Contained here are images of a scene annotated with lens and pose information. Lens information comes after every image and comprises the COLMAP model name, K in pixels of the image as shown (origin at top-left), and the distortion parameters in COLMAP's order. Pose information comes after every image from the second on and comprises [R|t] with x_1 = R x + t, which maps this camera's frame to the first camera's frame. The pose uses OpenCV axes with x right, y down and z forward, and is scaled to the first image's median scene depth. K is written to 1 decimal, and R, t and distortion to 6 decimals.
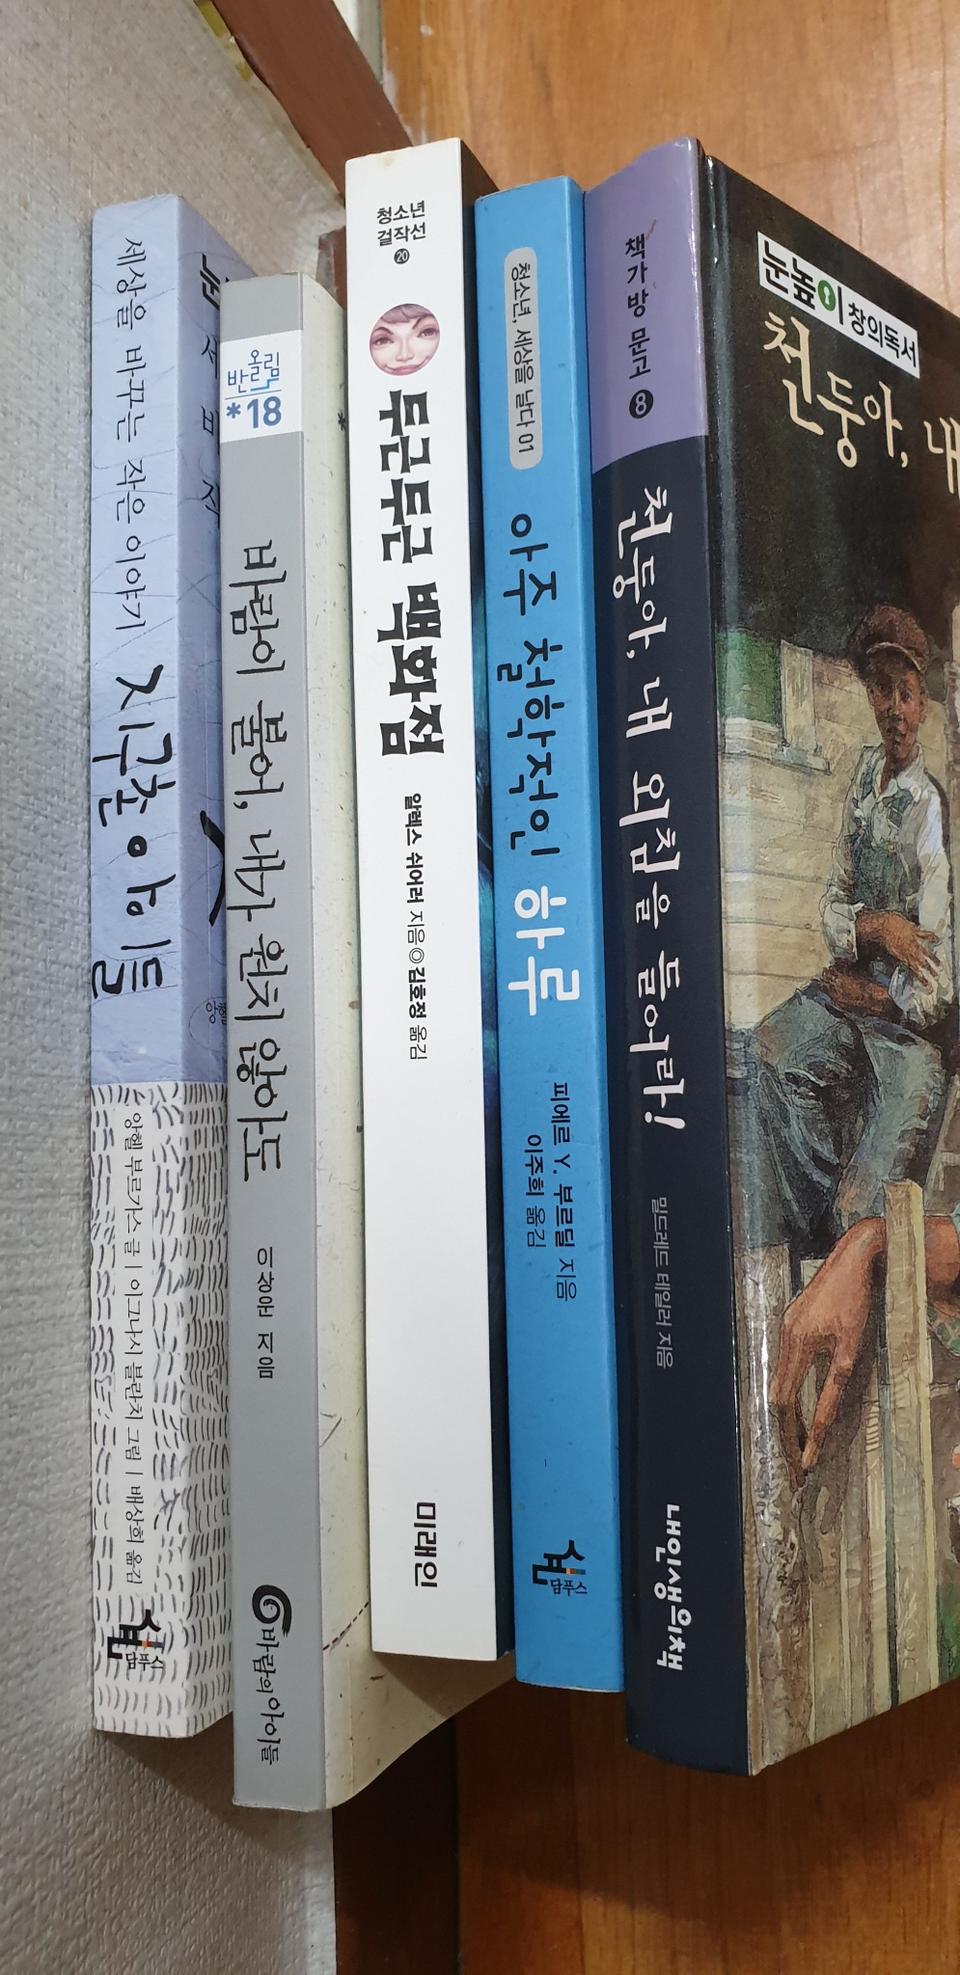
lens RADIAL K [[1588.5, 0, 483.4], [0, 1588.5, 992.9], [0, 0, 1]] dist [-0.065000, 0.099010]
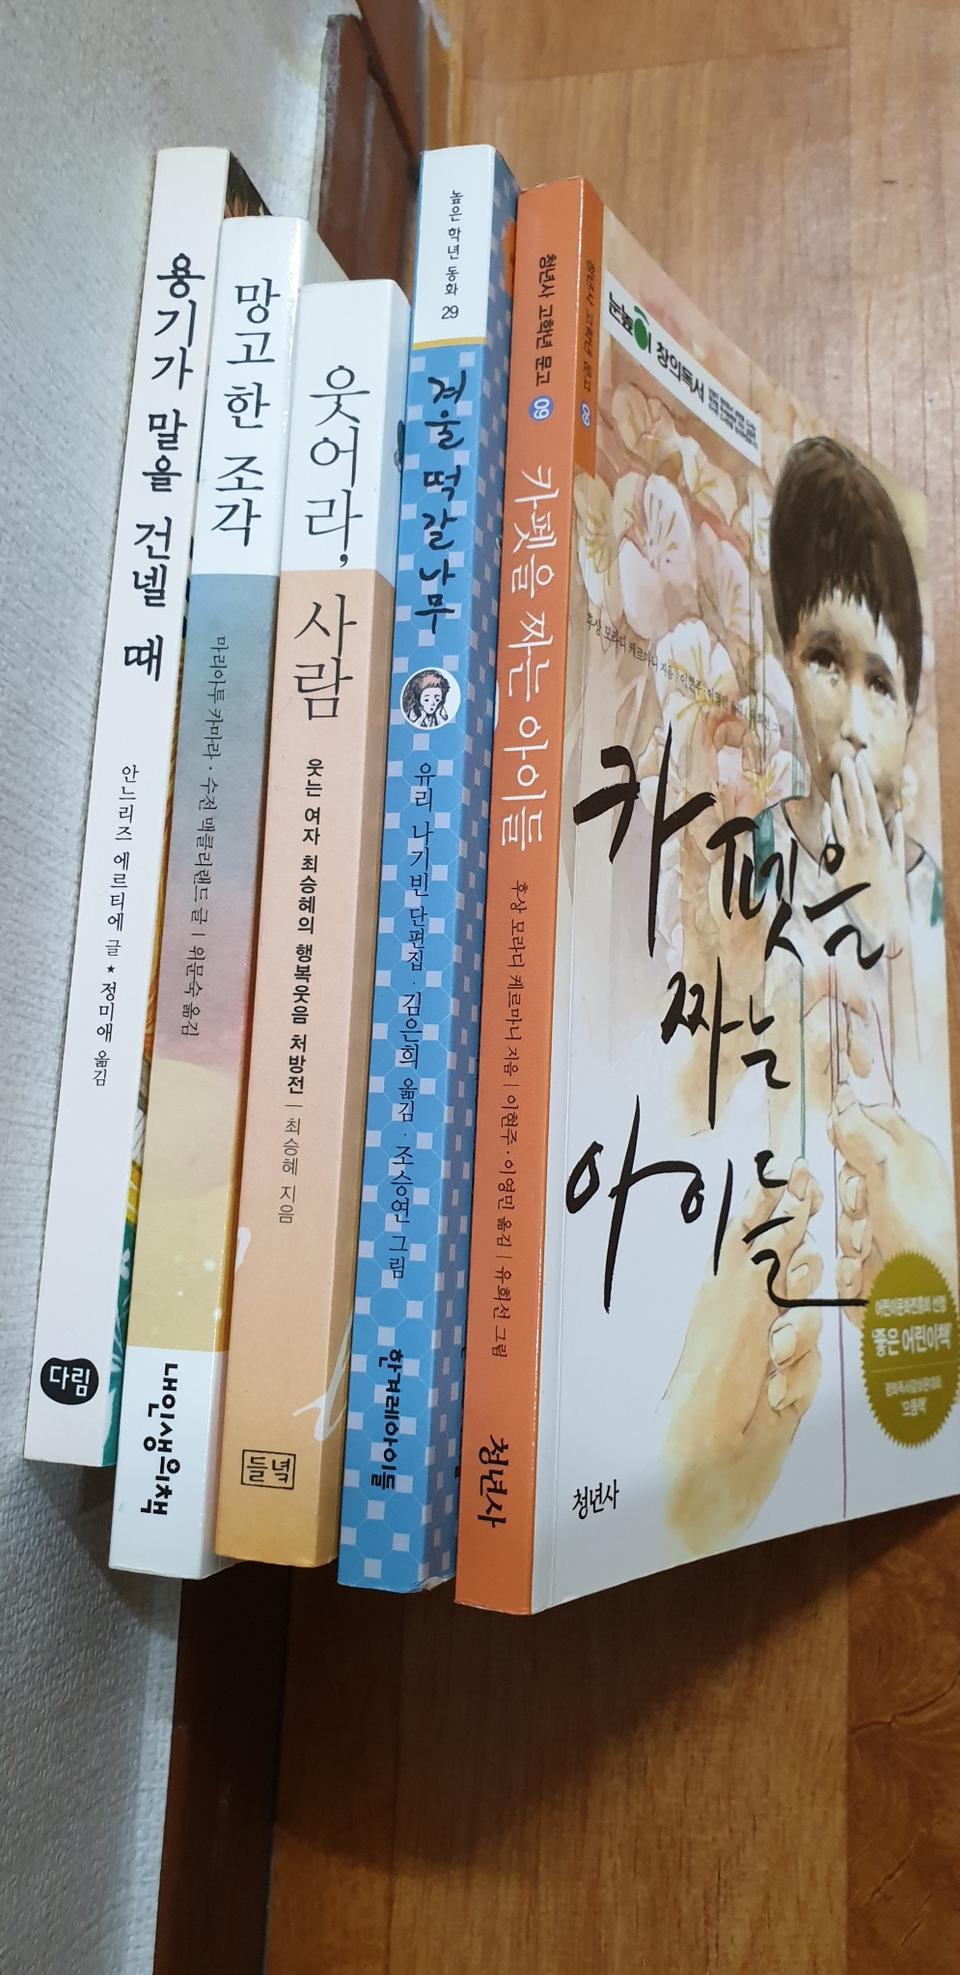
lens RADIAL K [[1588.5, 0, 477.4], [0, 1588.5, 981.1], [0, 0, 1]] dist [-0.065000, 0.099010]
pose [[0.991207, 0.103788, 0.082082, -0.018437], [-0.101089, 0.994212, -0.036392, 0.179793], [-0.085384, 0.027774, 0.995961, -0.065235]]
